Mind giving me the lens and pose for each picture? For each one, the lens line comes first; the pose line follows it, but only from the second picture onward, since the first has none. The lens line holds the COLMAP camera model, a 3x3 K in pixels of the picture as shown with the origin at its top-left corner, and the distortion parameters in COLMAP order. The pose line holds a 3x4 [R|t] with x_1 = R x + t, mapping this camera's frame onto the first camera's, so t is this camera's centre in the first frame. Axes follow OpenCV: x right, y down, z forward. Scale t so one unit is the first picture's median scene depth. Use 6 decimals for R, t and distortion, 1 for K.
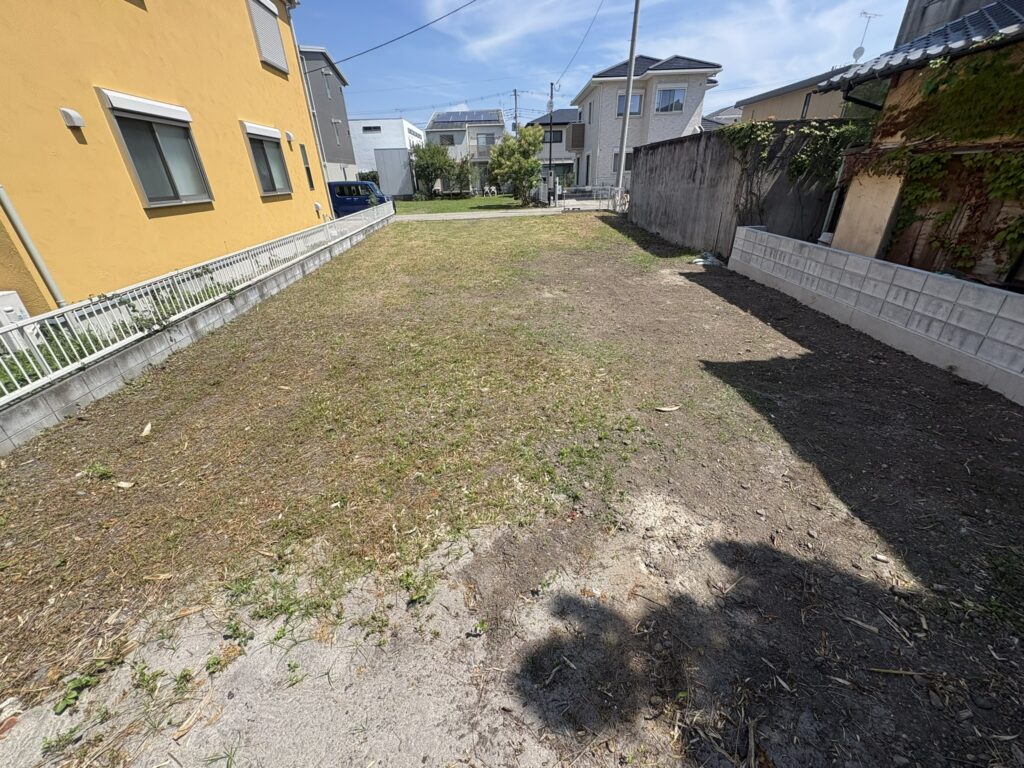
lens RADIAL K [[407.2, 0, 513.1], [0, 407.2, 384.6], [0, 0, 1]] dist [0.001395, -0.000345]
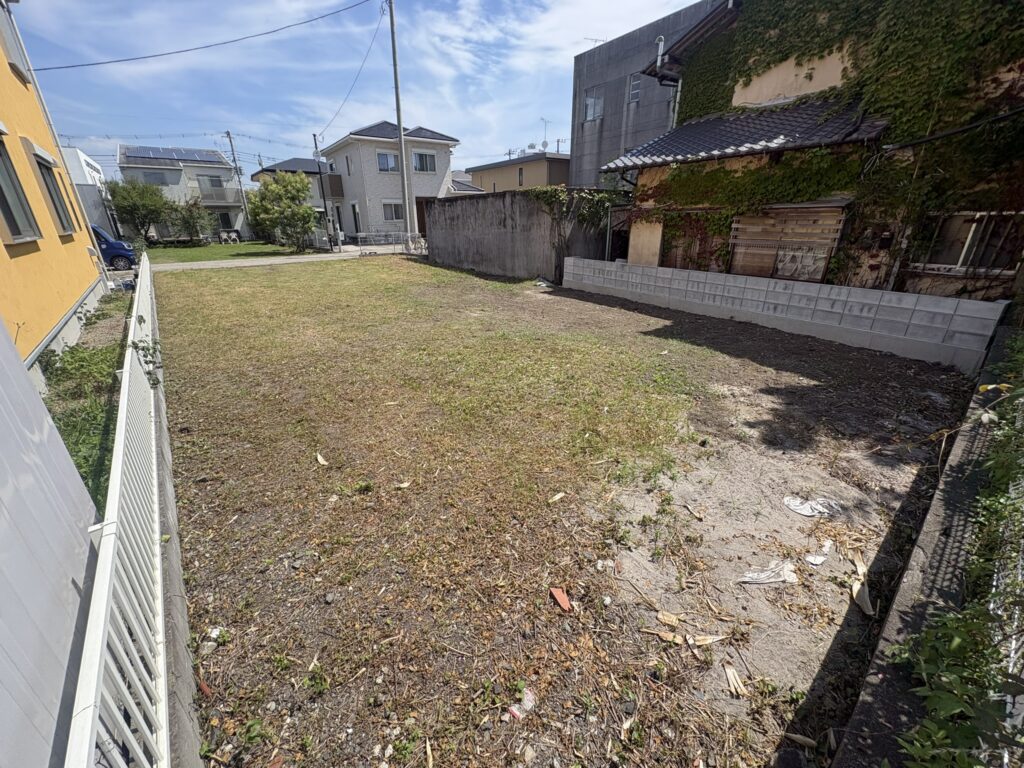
lens RADIAL K [[407.2, 0, 512.8], [0, 407.2, 383.7], [0, 0, 1]] dist [0.001395, -0.000345]
pose [[0.820535, -0.191141, 0.538690, -0.599857], [0.246473, 0.968630, -0.031735, 0.047509], [-0.515726, 0.158812, 0.841906, -0.027776]]
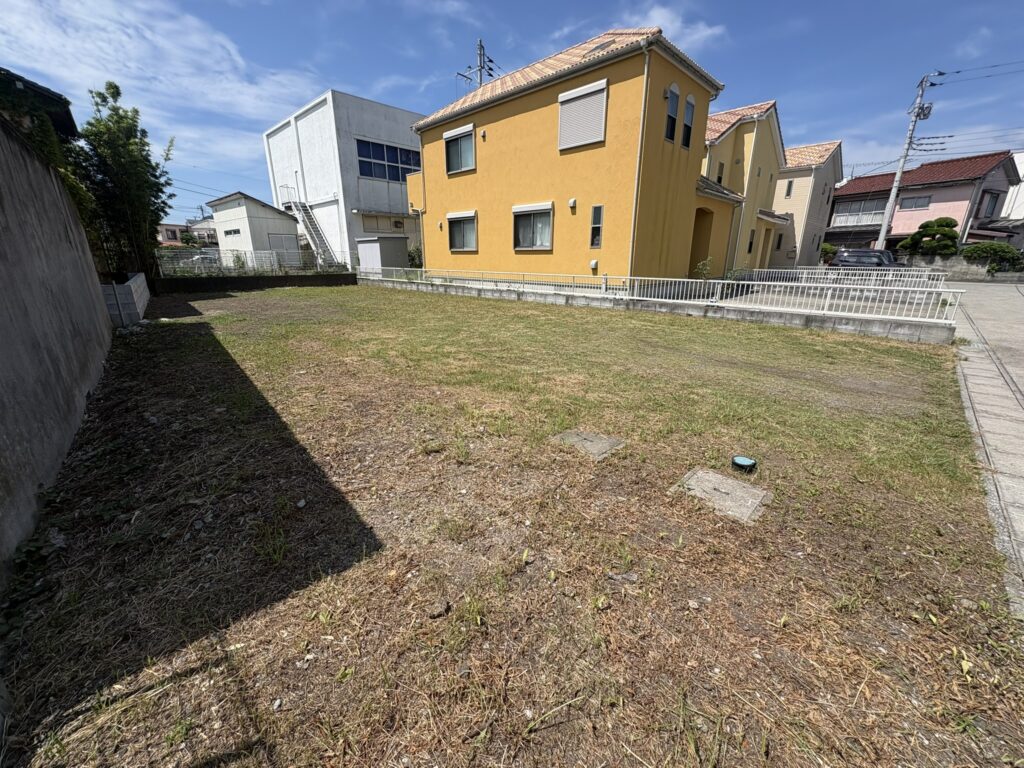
lens RADIAL K [[407.2, 0, 510.8], [0, 407.2, 382.4], [0, 0, 1]] dist [0.001395, -0.000345]
pose [[-0.760001, 0.220835, -0.611254, 0.693321], [-0.279885, 0.737616, 0.614481, -1.593953], [0.586569, 0.638087, -0.498780, 3.195884]]
